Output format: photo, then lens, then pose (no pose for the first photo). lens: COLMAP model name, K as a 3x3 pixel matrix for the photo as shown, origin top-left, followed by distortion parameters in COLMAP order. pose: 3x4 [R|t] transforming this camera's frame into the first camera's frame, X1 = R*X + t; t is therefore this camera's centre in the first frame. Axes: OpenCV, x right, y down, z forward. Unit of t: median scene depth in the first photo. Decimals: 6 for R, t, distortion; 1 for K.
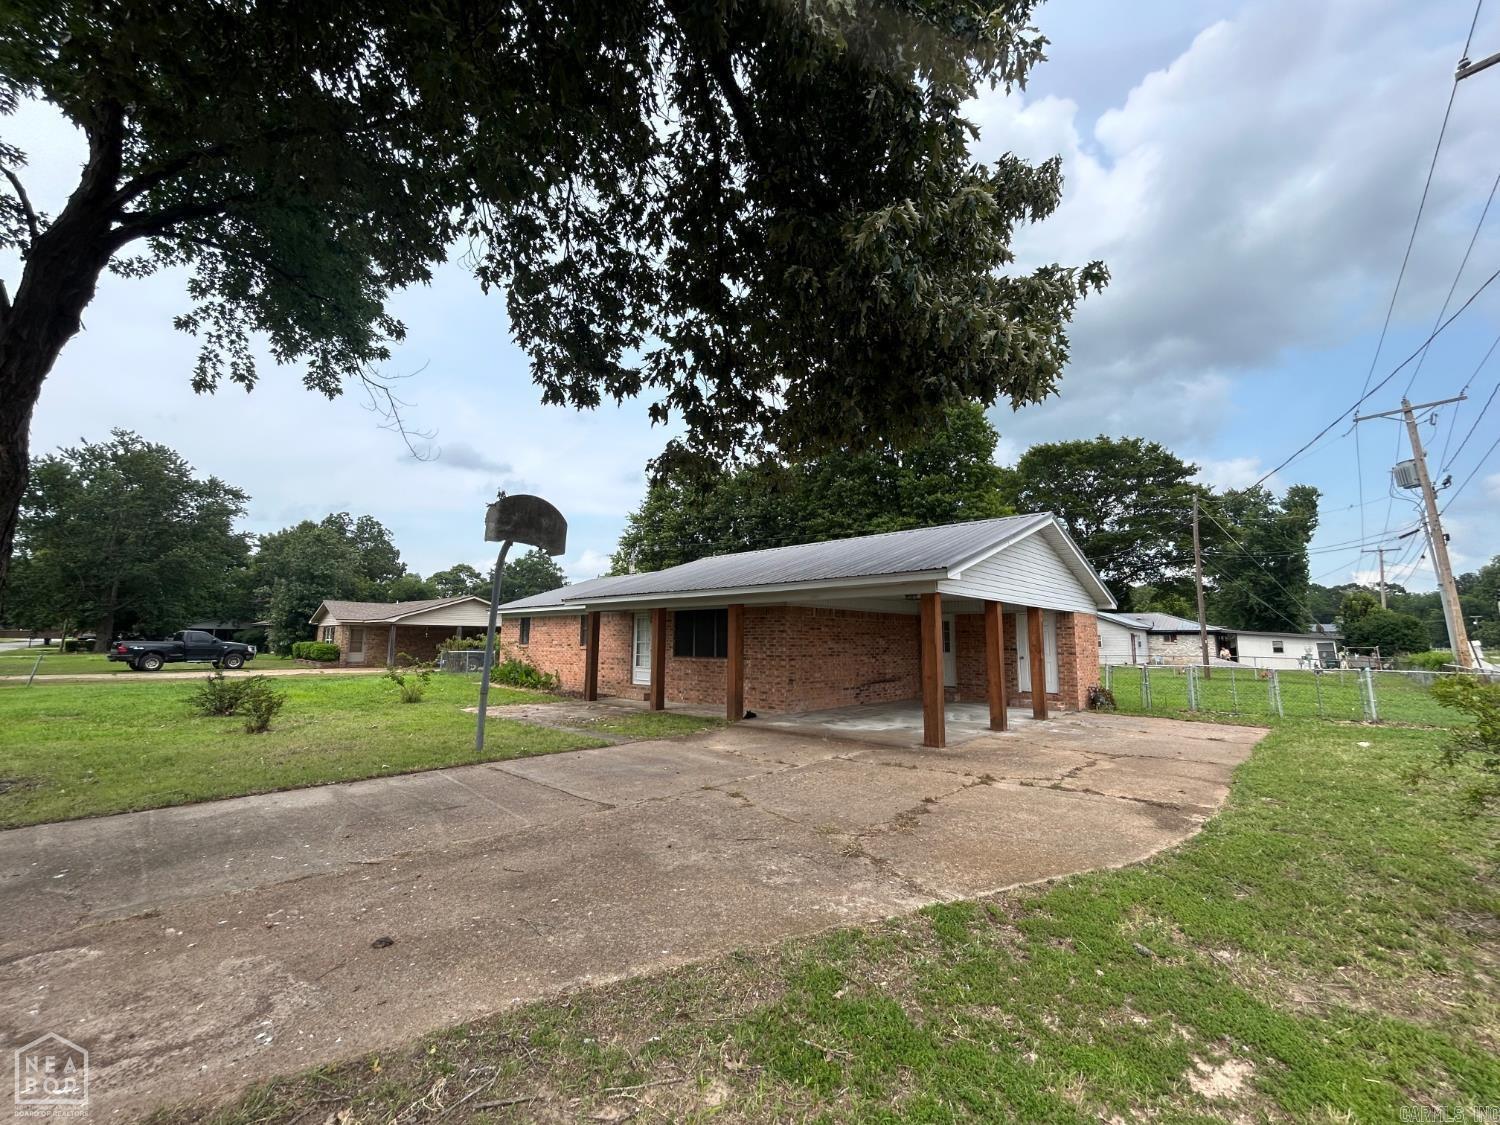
lens RADIAL K [[605.7, 0, 754.2], [0, 605.7, 560.3], [0, 0, 1]] dist [-0.000788, -0.000820]
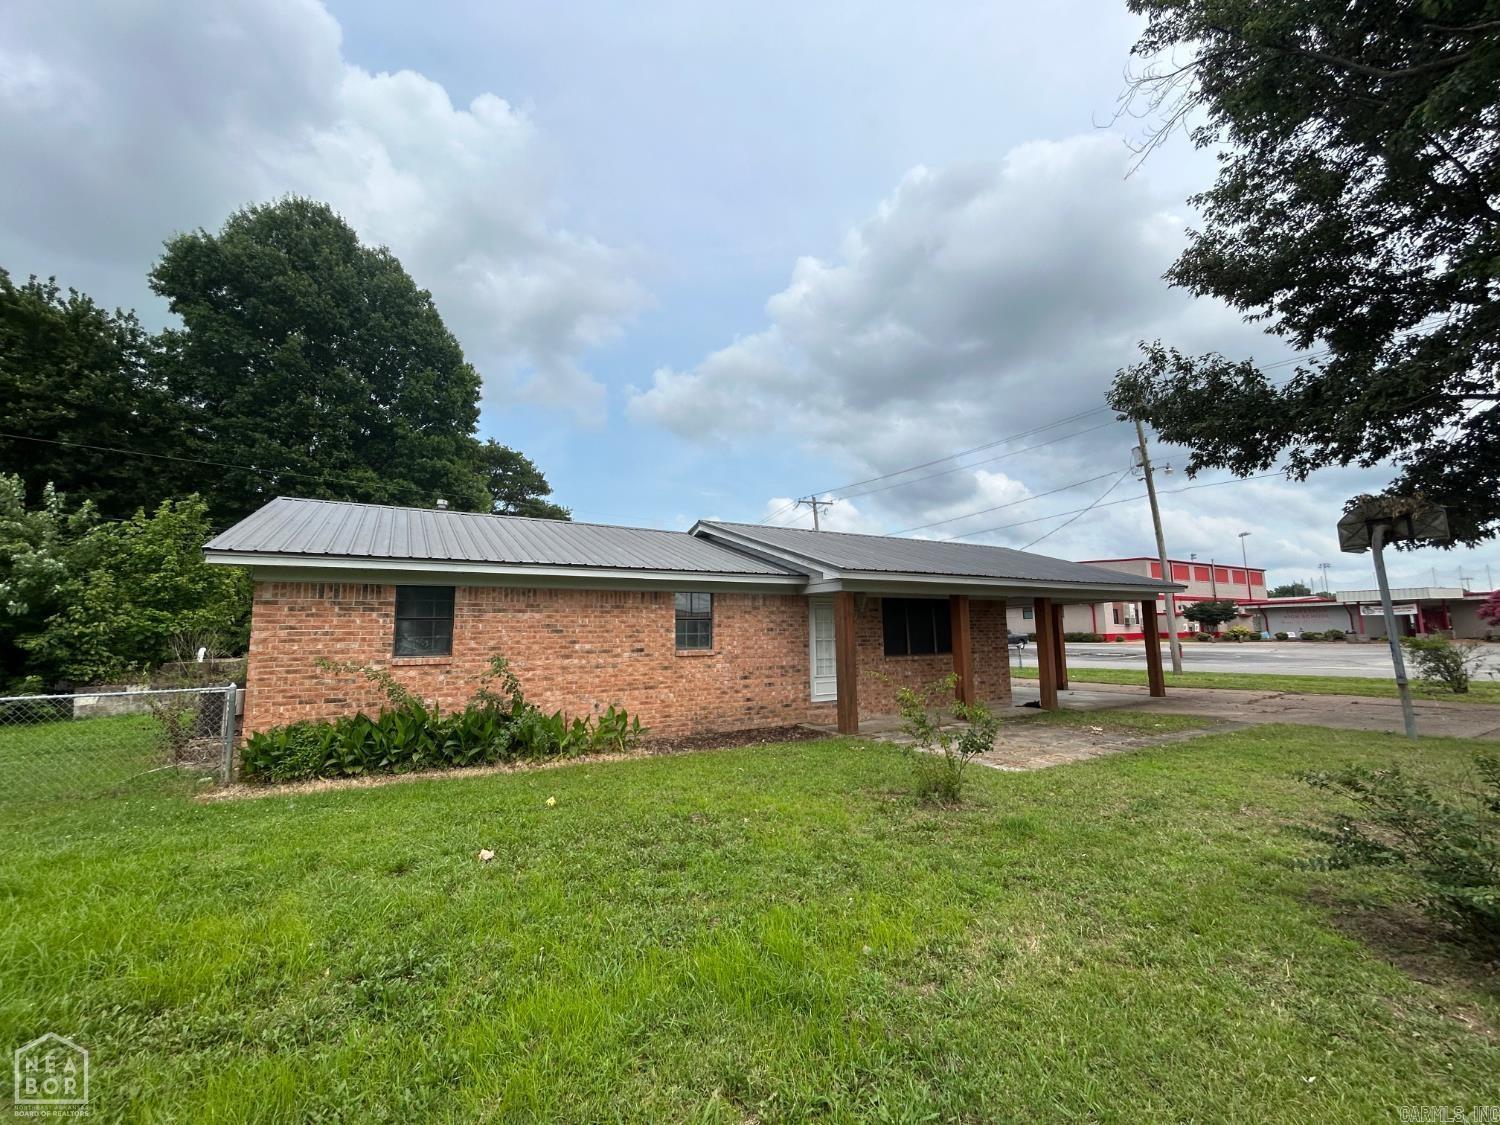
lens RADIAL K [[605.7, 0, 751.4], [0, 605.7, 566.1], [0, 0, 1]] dist [-0.000788, -0.000820]
pose [[0.281233, 0.100476, 0.954365, -0.866070], [-0.112070, 0.991137, -0.071323, 0.109752], [-0.953073, -0.086897, 0.290001, 0.876728]]
